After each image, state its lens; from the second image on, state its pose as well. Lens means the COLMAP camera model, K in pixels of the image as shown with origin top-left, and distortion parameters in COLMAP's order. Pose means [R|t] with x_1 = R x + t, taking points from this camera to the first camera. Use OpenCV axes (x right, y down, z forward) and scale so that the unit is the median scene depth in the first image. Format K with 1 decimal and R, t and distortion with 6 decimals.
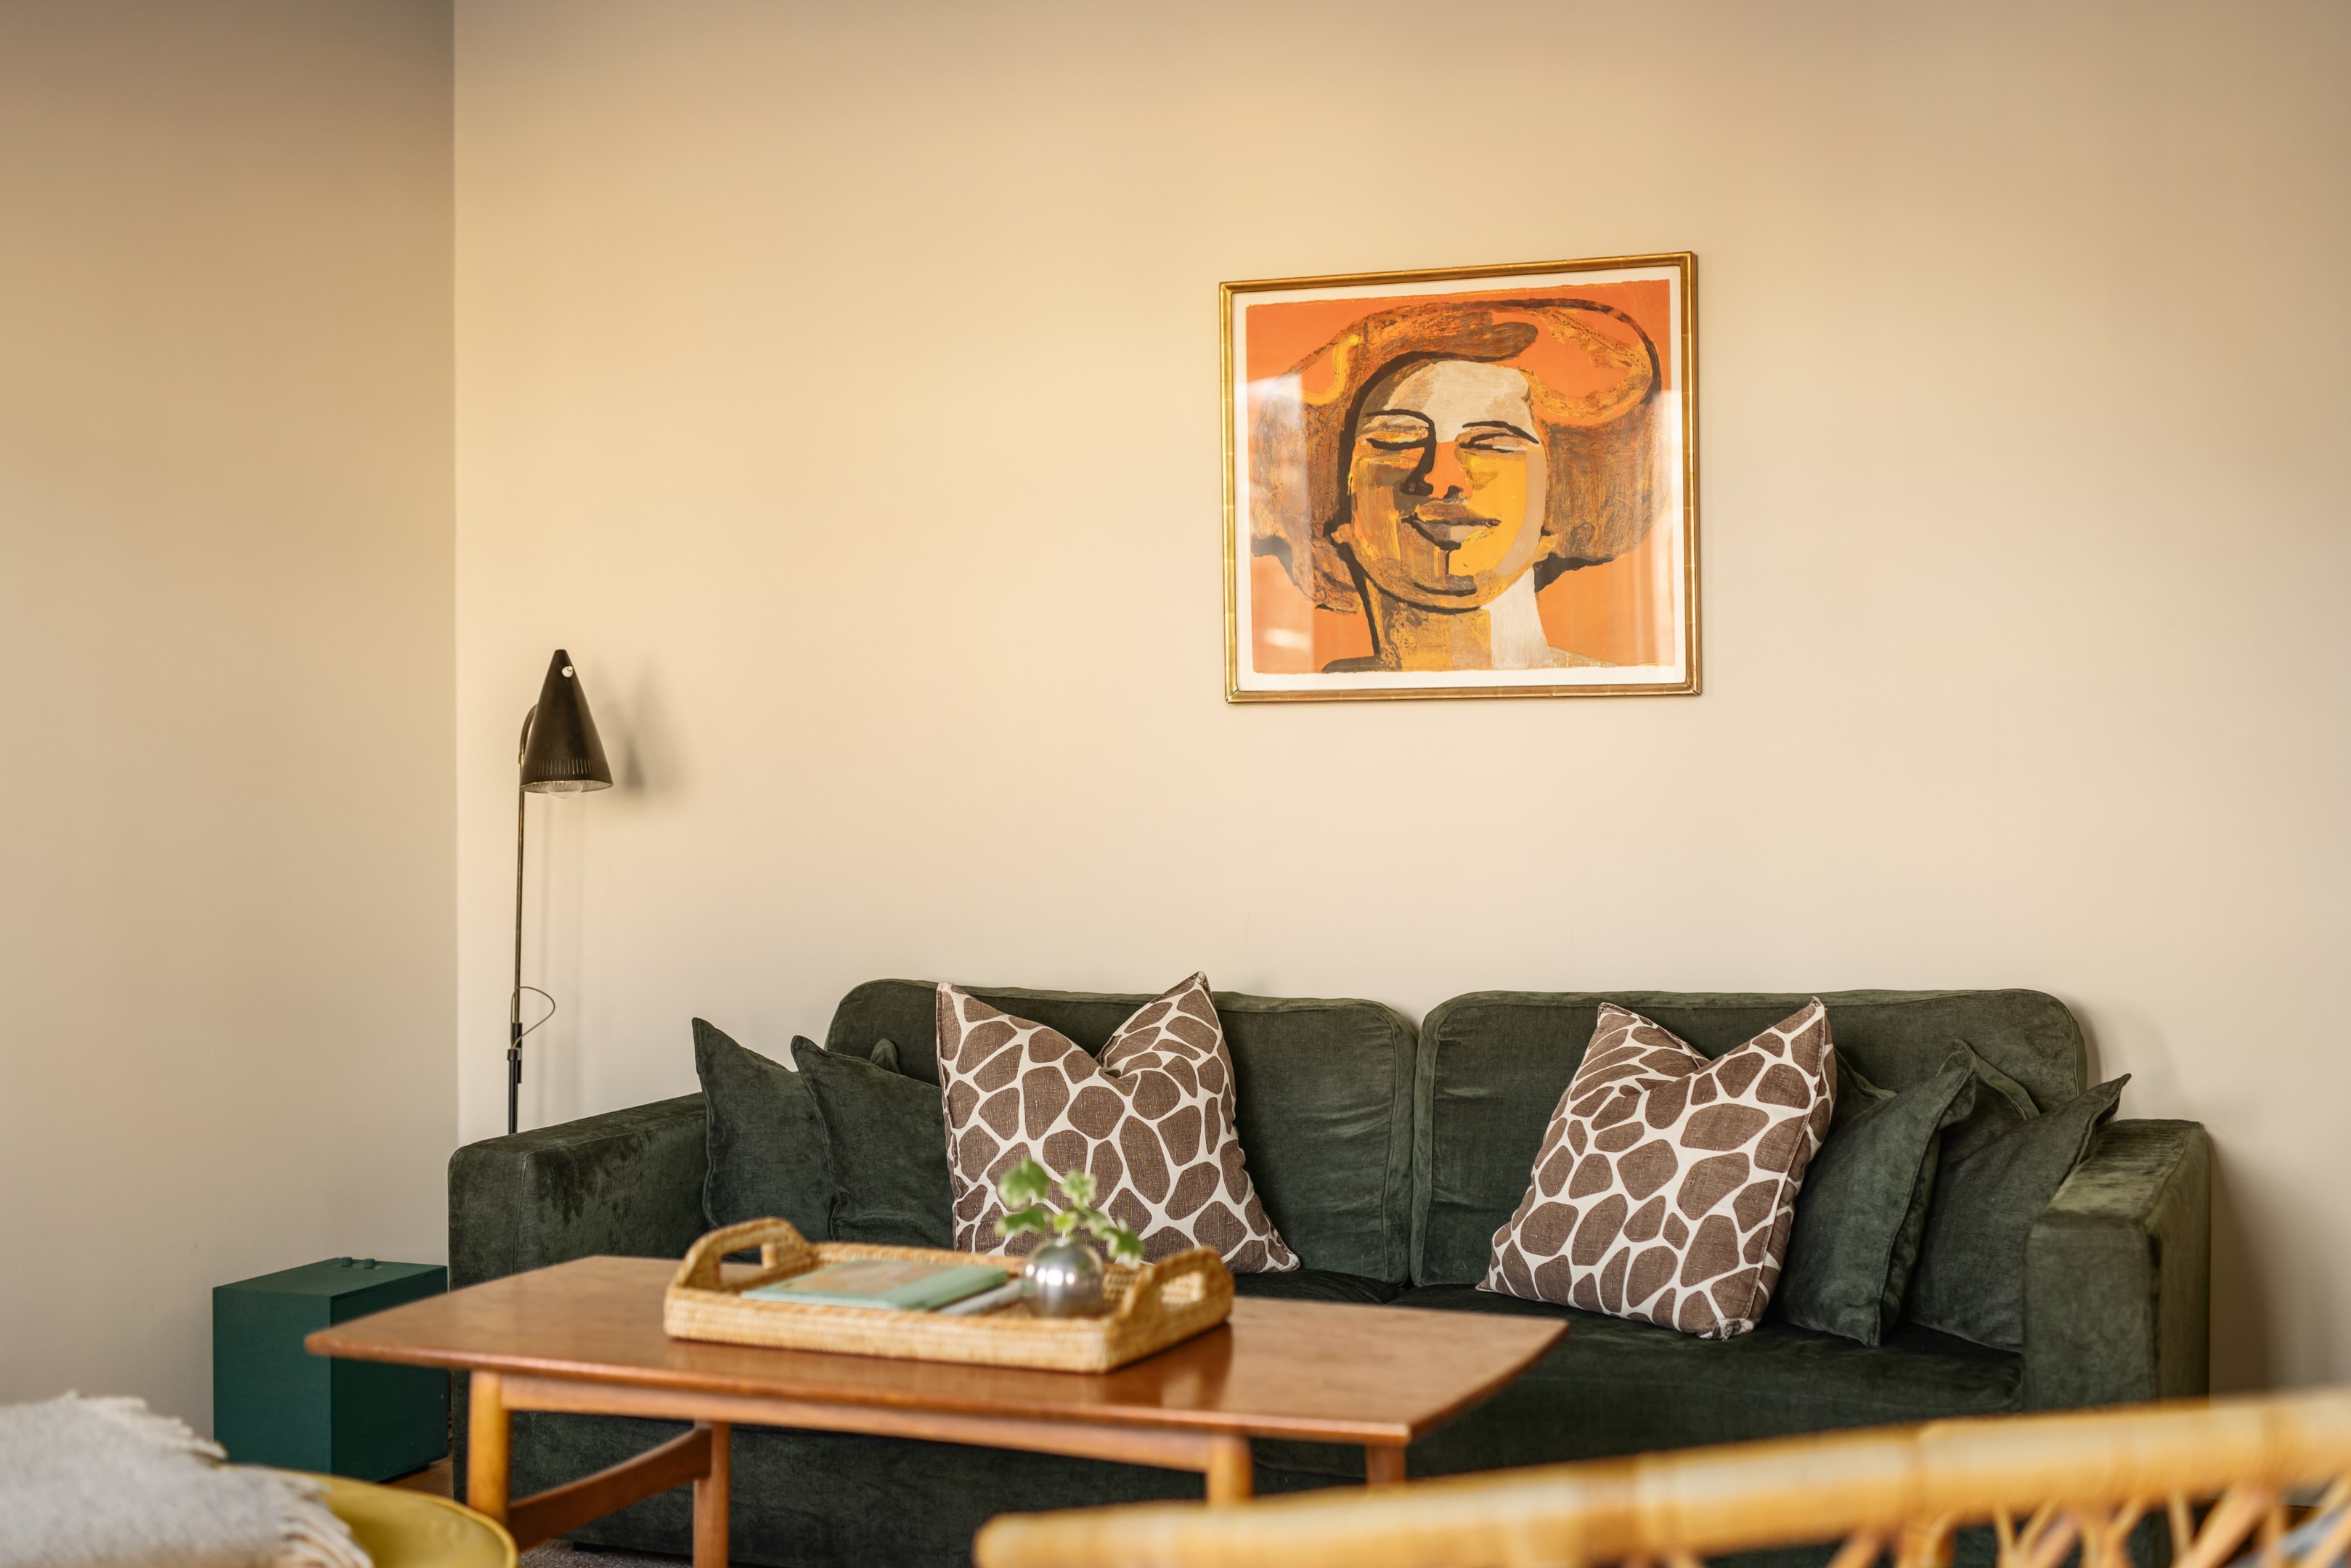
lens RADIAL K [[3345.8, 0, 1182.2], [0, 3345.8, 785.0], [0, 0, 1]] dist [0.024640, 0.000000]
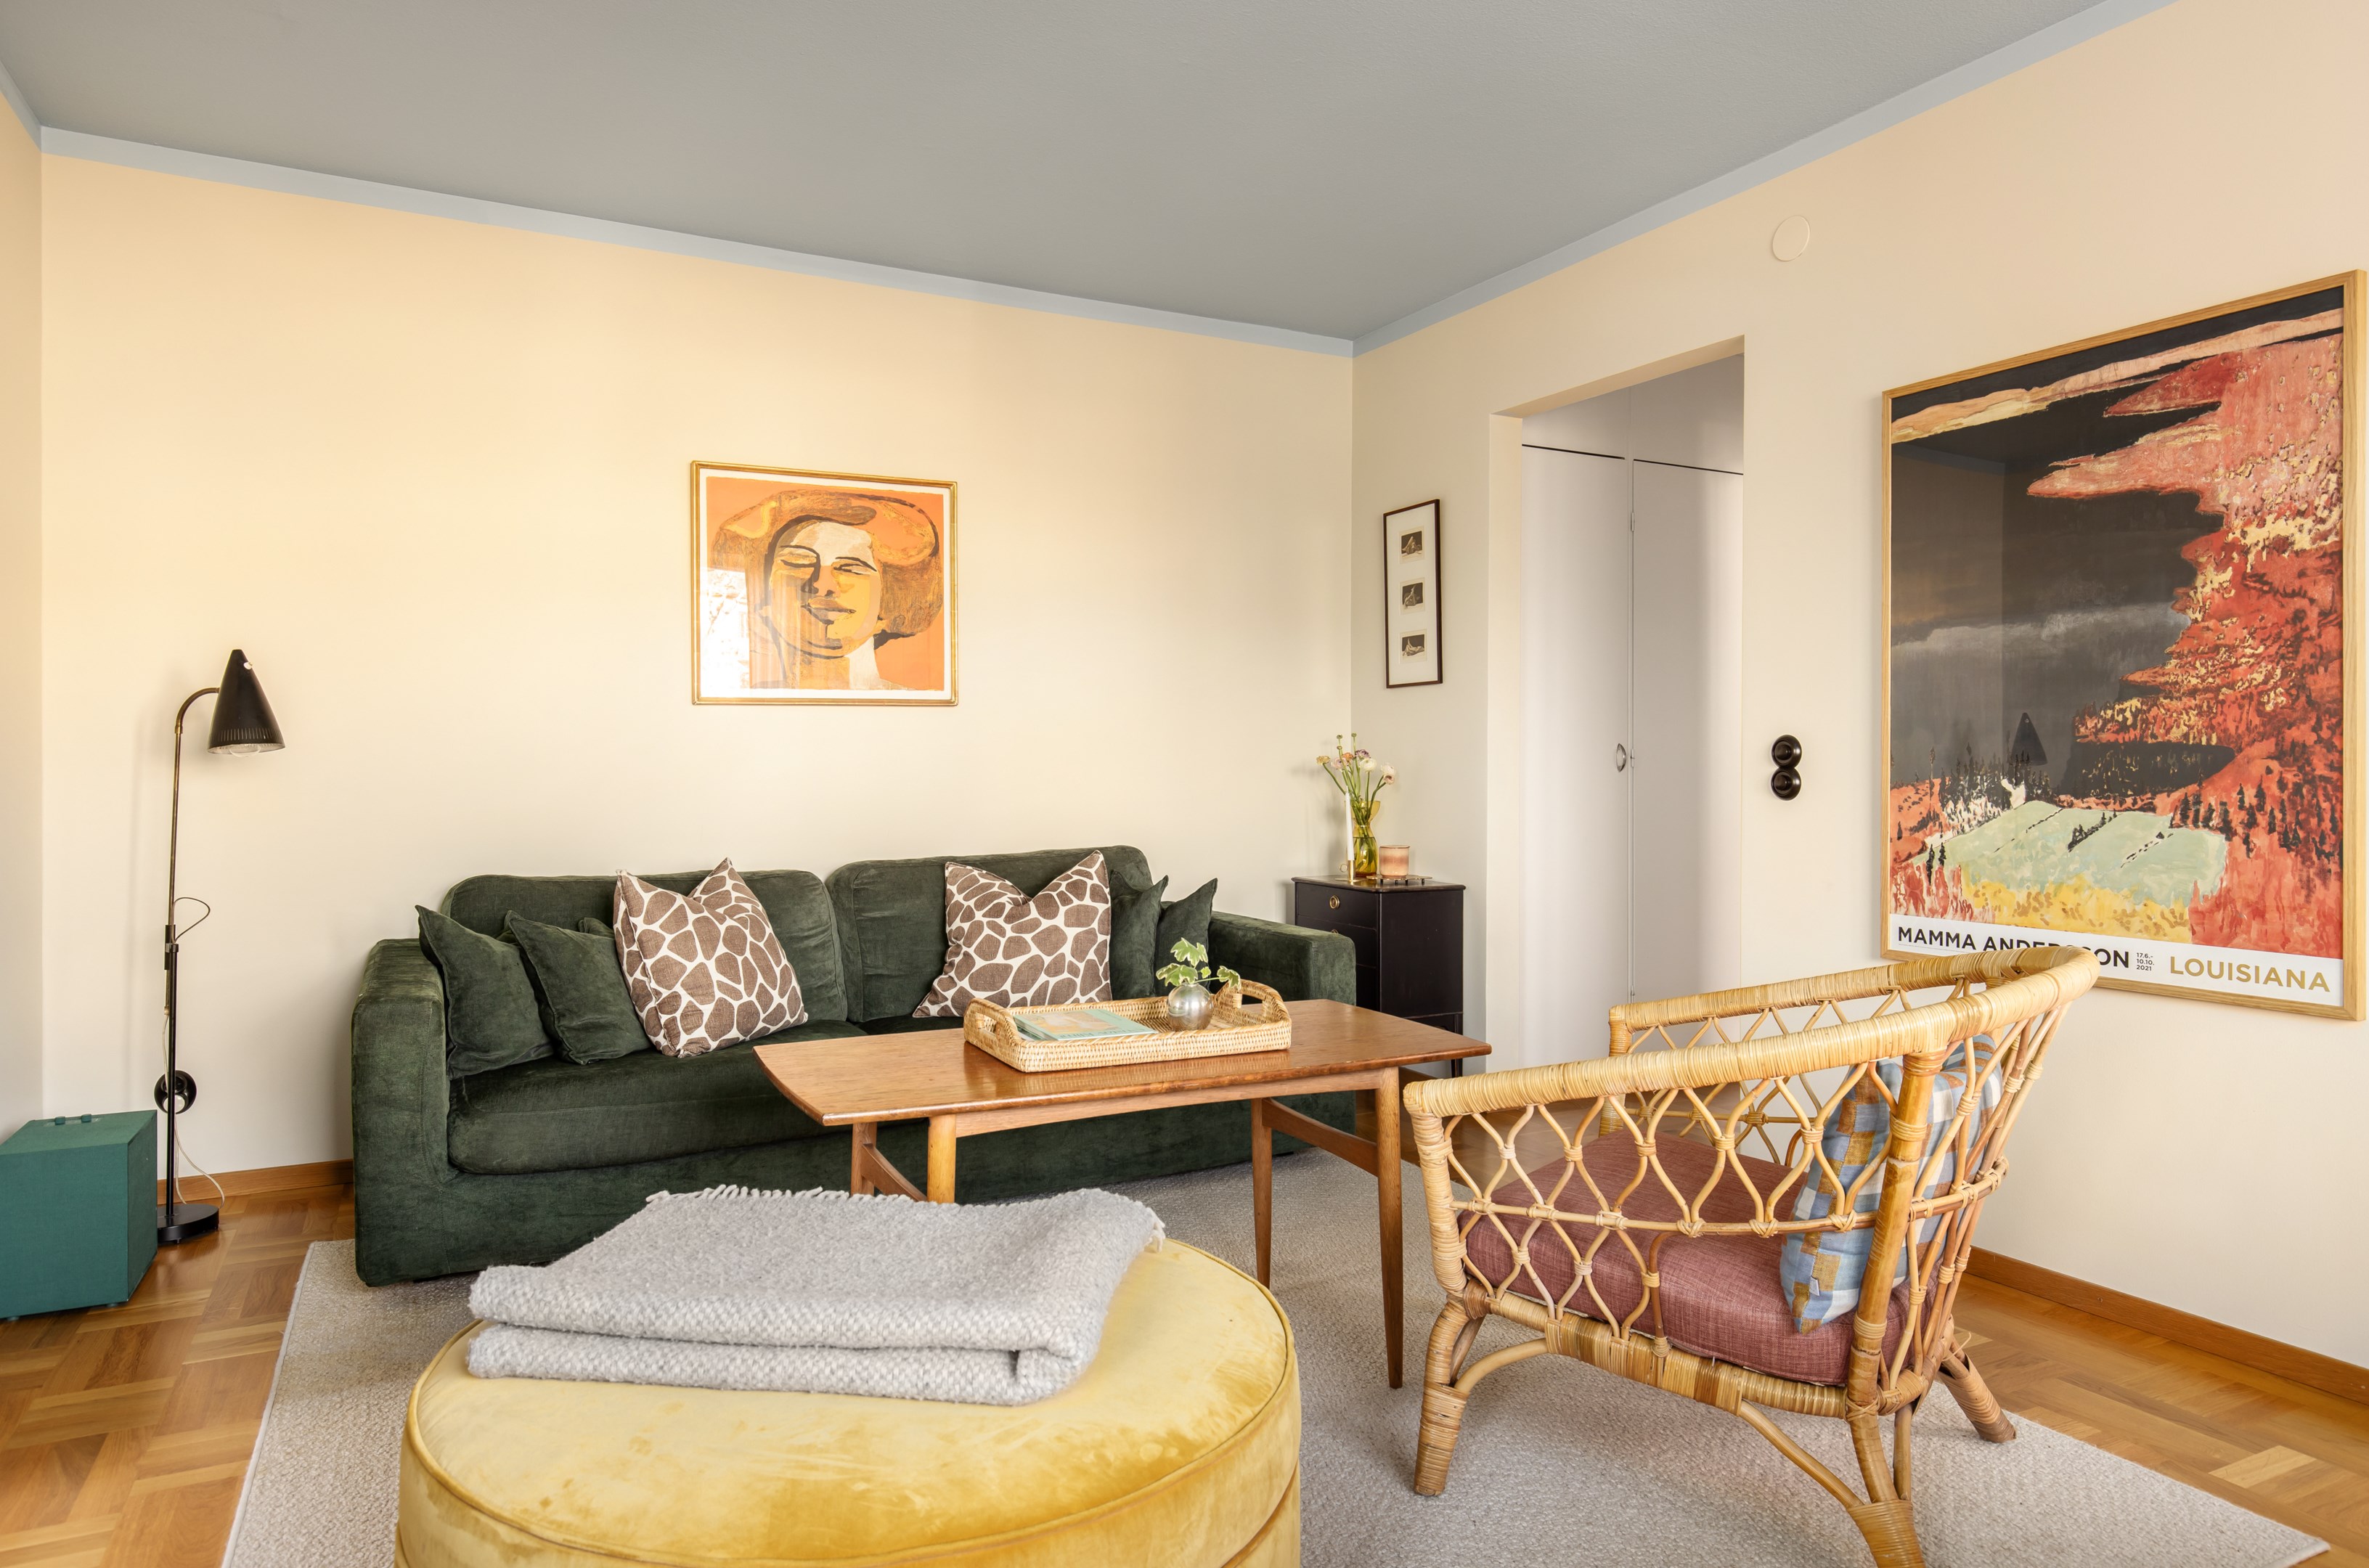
lens RADIAL K [[1476.7, 0, 1188.6], [0, 1476.7, 768.8], [0, 0, 1]] dist [0.019234, 0.000773]
pose [[0.663091, -0.000476, 0.748538, -0.427577], [0.010737, 0.999903, -0.008876, 0.020316], [-0.748461, 0.013922, 0.663032, 0.331813]]
